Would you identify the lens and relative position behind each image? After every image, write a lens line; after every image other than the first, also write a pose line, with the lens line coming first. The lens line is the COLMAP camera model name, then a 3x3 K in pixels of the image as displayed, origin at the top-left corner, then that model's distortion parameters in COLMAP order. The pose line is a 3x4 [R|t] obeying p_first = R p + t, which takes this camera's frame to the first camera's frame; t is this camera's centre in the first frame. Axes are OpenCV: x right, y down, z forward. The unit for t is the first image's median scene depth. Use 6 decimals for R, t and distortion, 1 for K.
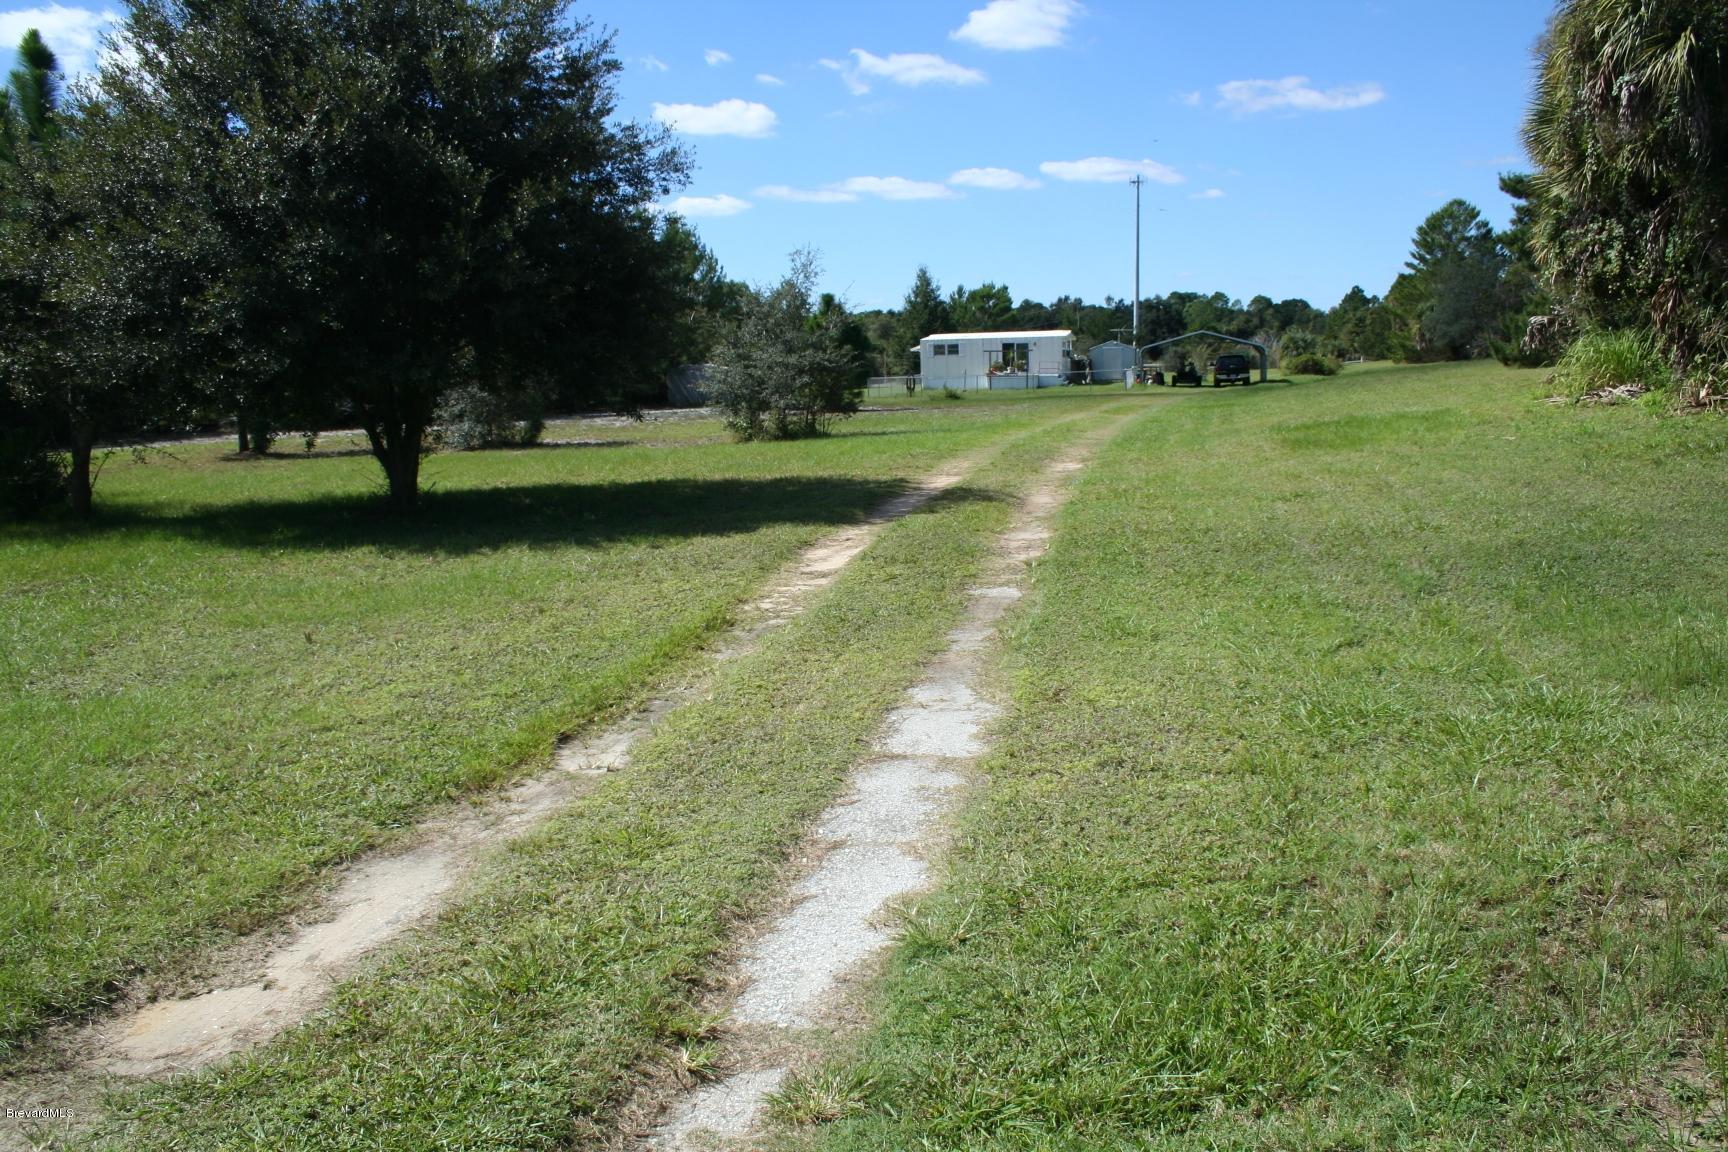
lens RADIAL K [[1433.7, 0, 864.0], [0, 1433.7, 576.0], [0, 0, 1]] dist [-0.152840, 0.105901]
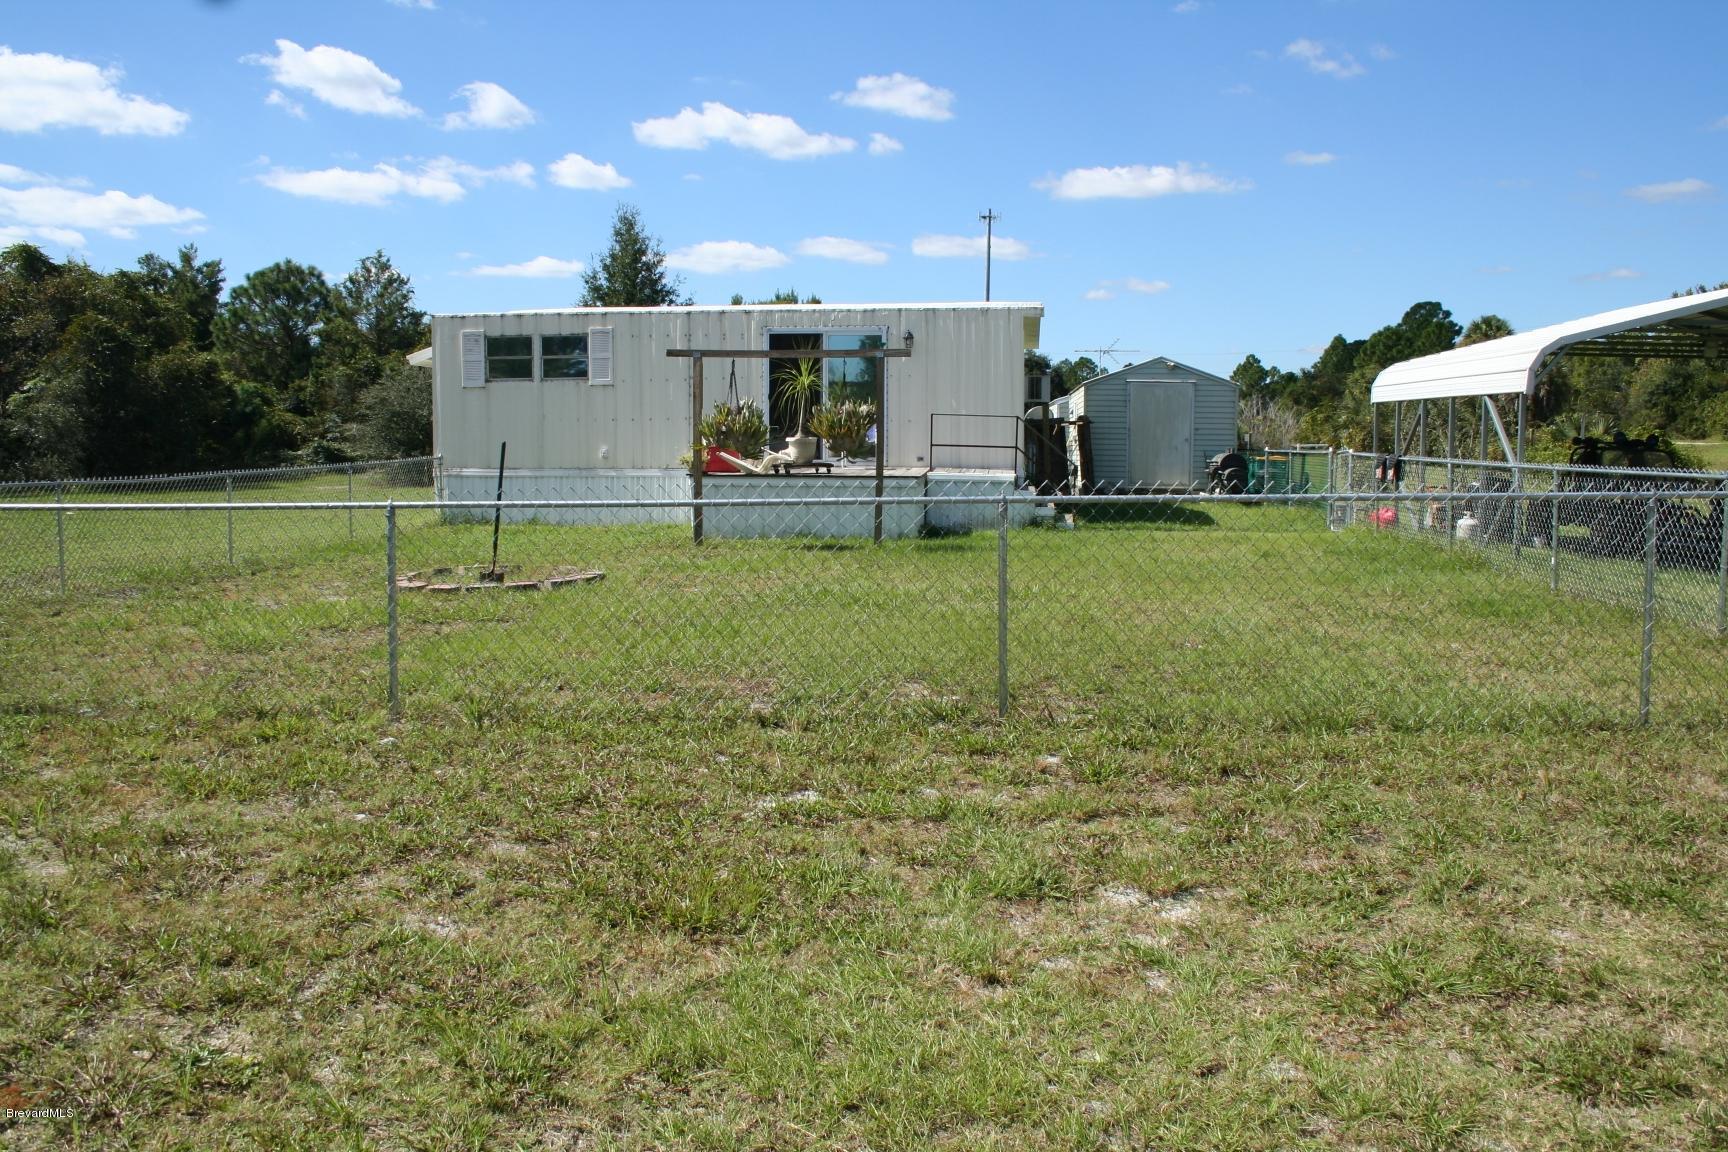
lens RADIAL K [[1433.7, 0, 864.0], [0, 1433.7, 576.0], [0, 0, 1]] dist [-0.152840, 0.105901]
pose [[0.991629, 0.018178, 0.127833, 0.091269], [-0.011485, 0.998534, -0.052901, -0.122034], [-0.128607, 0.050990, 0.990384, 0.842592]]
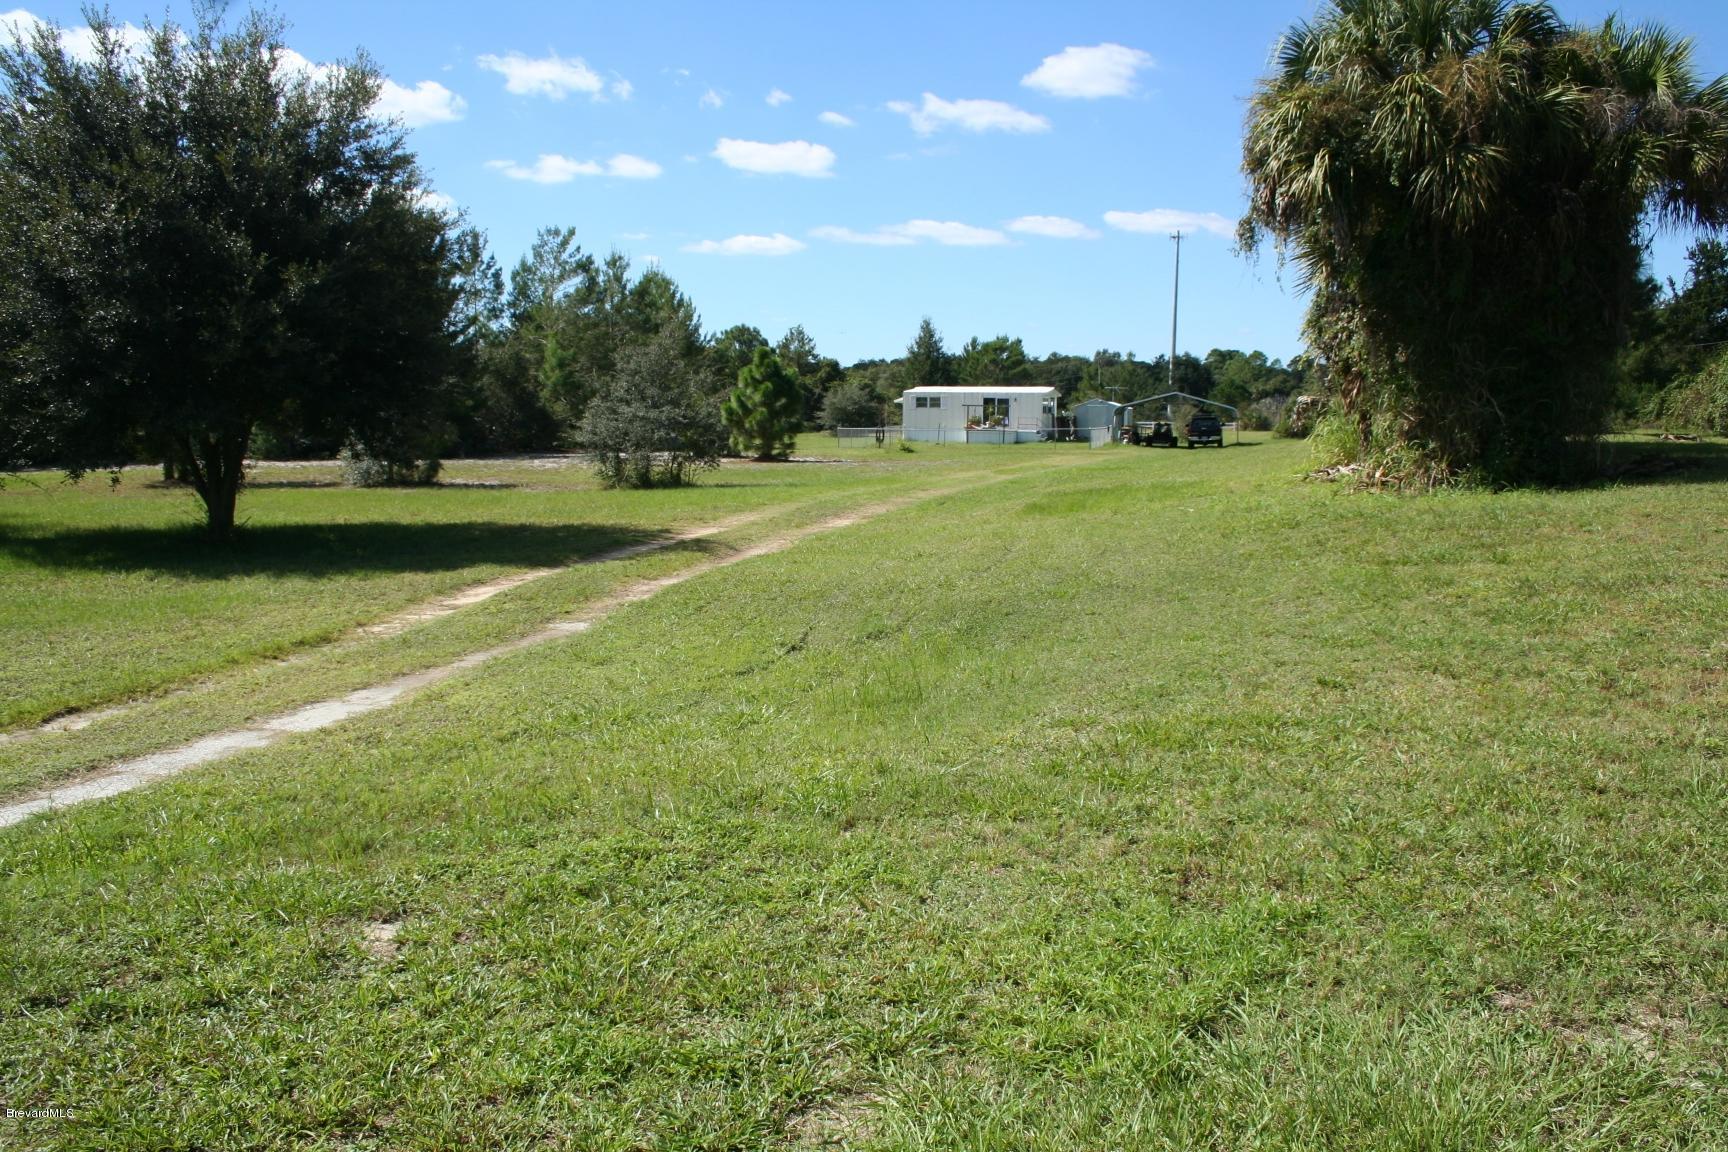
lens RADIAL K [[1456.9, 0, 864.0], [0, 1456.9, 576.0], [0, 0, 1]] dist [-0.157244, 0.137251]
pose [[0.998805, 0.038256, -0.030406, 0.053313], [-0.039241, 0.998702, -0.032465, -0.000116], [0.029124, 0.033619, 0.999010, -0.030601]]
